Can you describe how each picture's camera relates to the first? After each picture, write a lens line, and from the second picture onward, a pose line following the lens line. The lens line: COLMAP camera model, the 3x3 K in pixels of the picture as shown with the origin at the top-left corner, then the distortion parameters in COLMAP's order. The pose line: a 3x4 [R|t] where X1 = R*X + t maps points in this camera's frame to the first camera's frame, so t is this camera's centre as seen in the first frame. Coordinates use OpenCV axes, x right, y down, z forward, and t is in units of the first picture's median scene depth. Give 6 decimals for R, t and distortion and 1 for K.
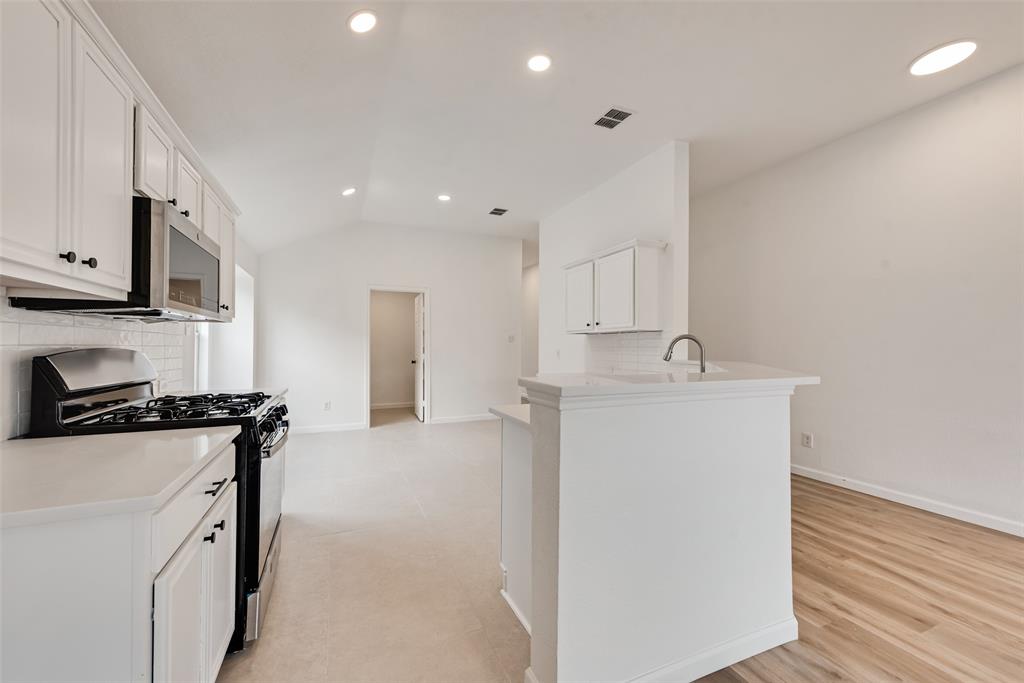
lens RADIAL K [[398.3, 0, 508.6], [0, 398.3, 342.0], [0, 0, 1]] dist [0.013418, -0.004850]
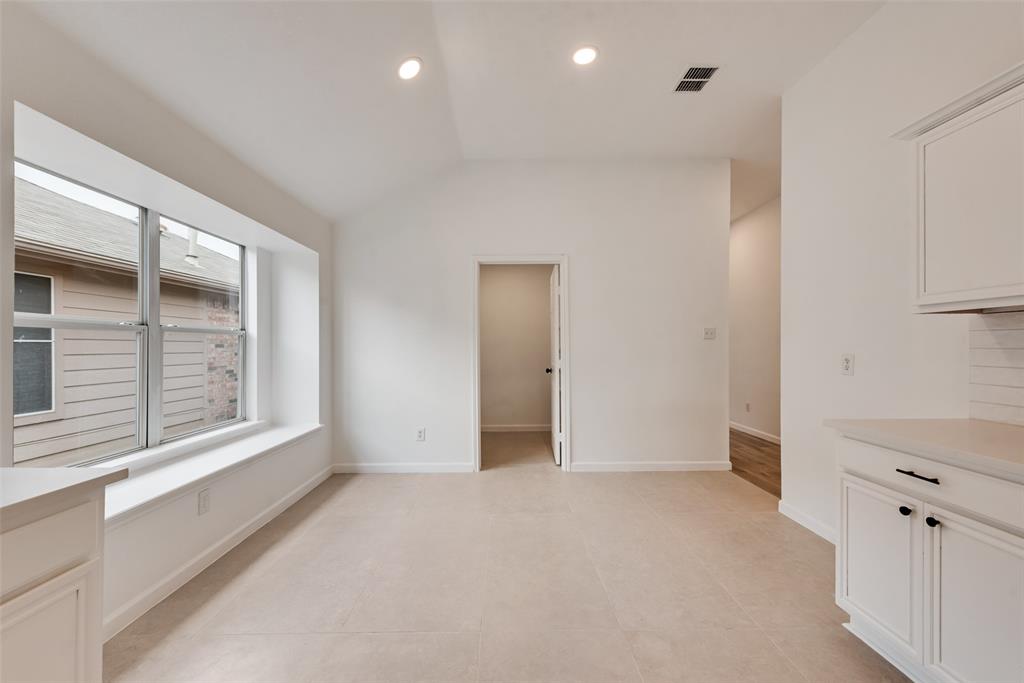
lens RADIAL K [[398.3, 0, 508.6], [0, 398.3, 342.0], [0, 0, 1]] dist [0.013418, -0.004850]
pose [[0.924827, -0.007947, -0.380306, -0.046549], [0.009295, 0.999955, 0.001709, -0.000009], [0.380275, -0.005115, 0.924859, 0.385645]]
